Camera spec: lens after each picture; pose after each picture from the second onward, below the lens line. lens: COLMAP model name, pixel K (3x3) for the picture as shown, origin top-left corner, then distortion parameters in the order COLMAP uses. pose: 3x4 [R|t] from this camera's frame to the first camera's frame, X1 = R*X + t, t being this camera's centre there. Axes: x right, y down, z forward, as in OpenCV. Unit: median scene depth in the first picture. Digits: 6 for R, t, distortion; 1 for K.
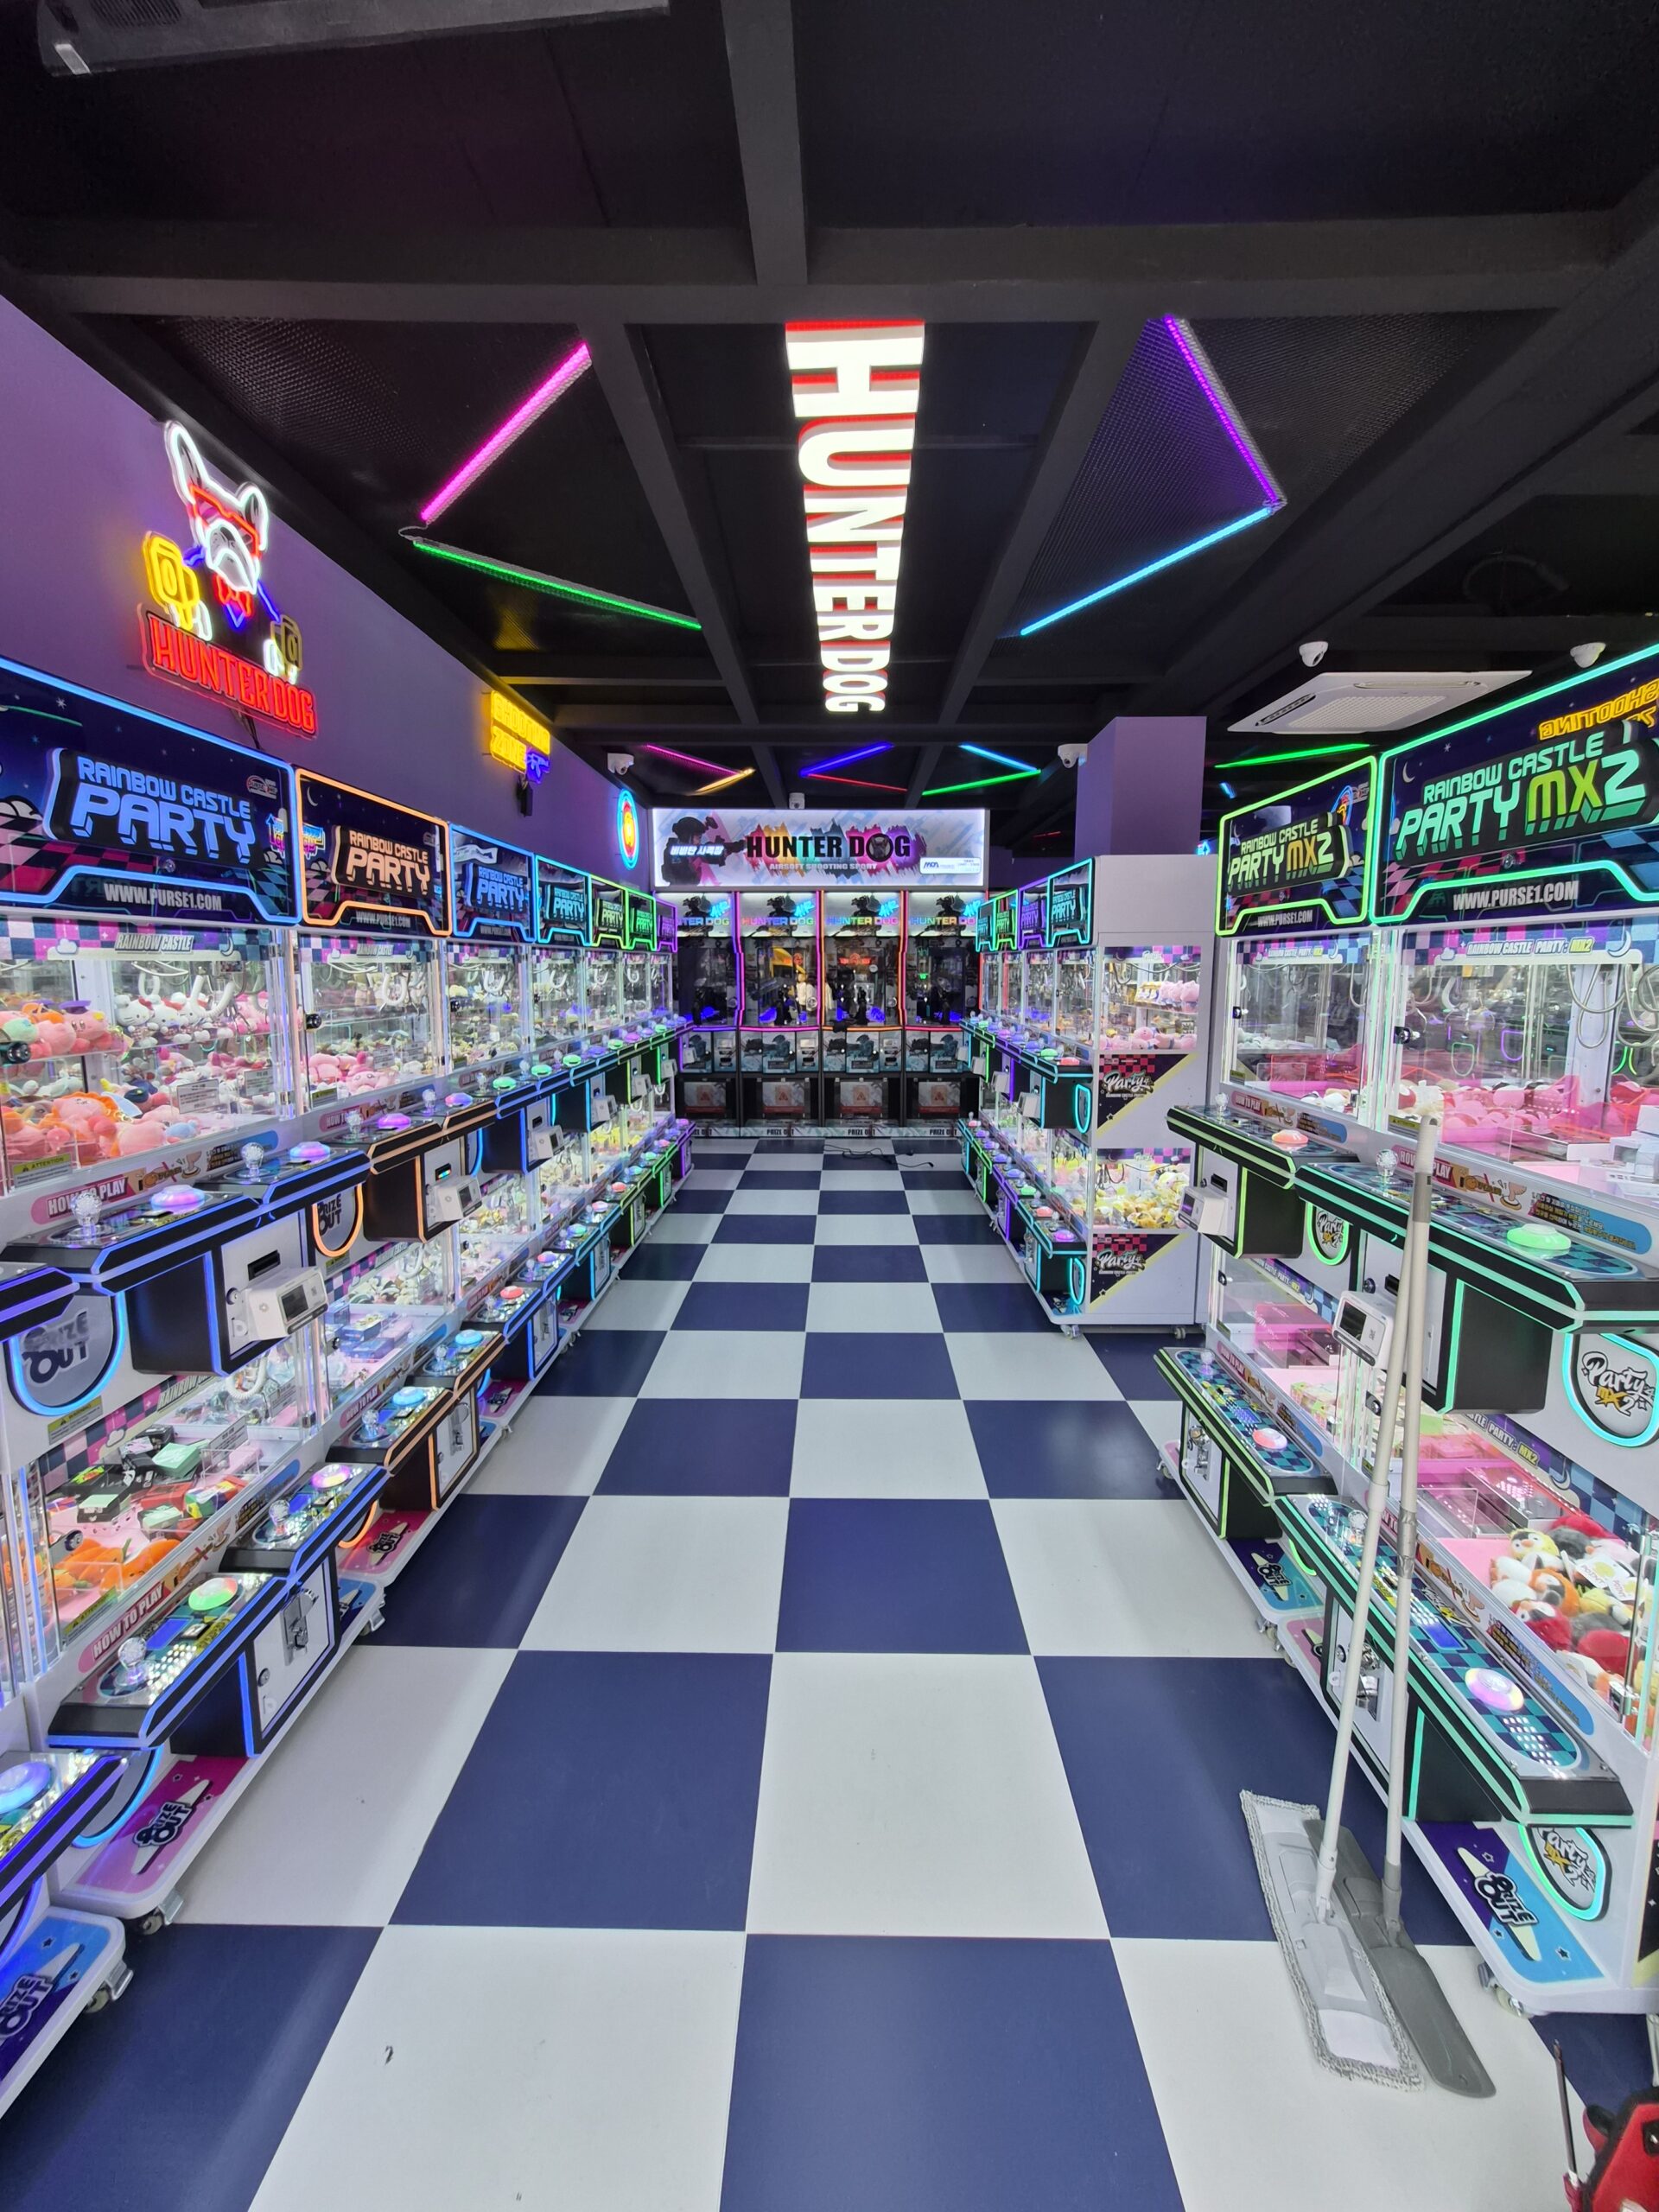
lens RADIAL K [[894.4, 0, 832.7], [0, 894.4, 1090.4], [0, 0, 1]] dist [-0.000681, -0.000001]
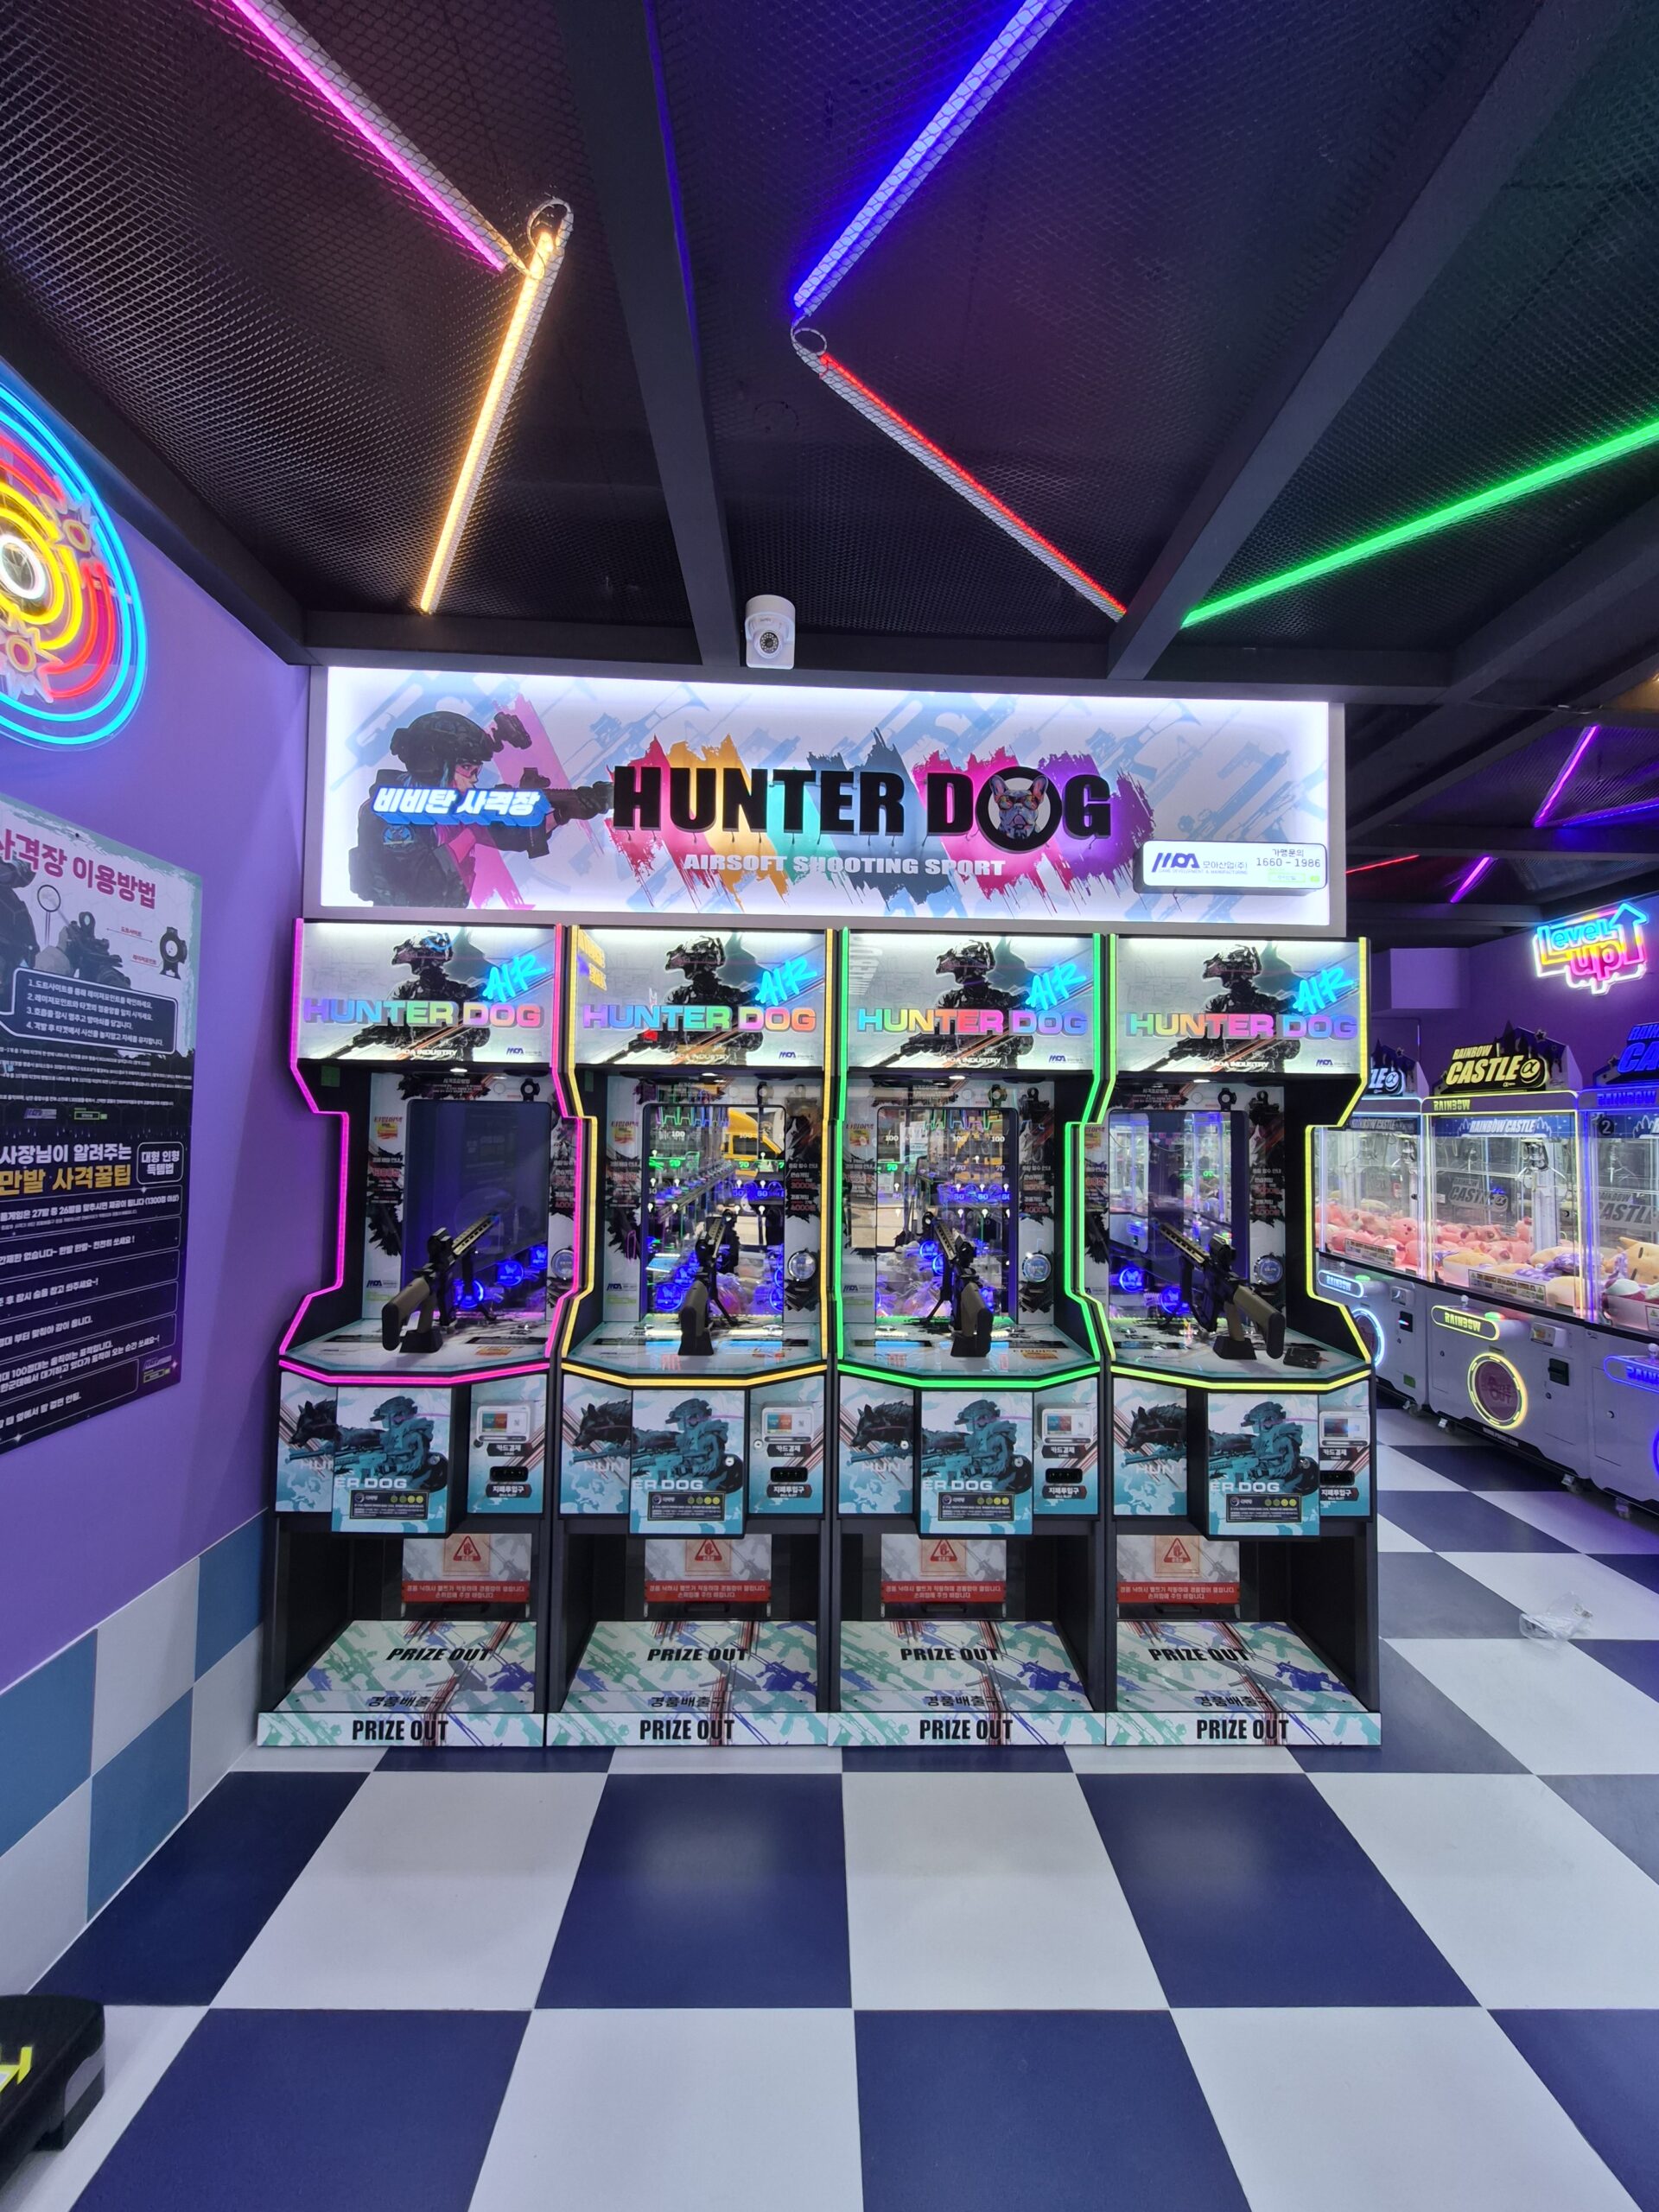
lens RADIAL K [[894.4, 0, 831.6], [0, 894.4, 1097.7], [0, 0, 1]] dist [-0.000681, -0.000001]
pose [[0.999393, 0.016984, 0.030417, -0.024638], [-0.011431, 0.984643, -0.174207, -0.108108], [-0.032909, 0.173754, 0.984239, 0.694154]]
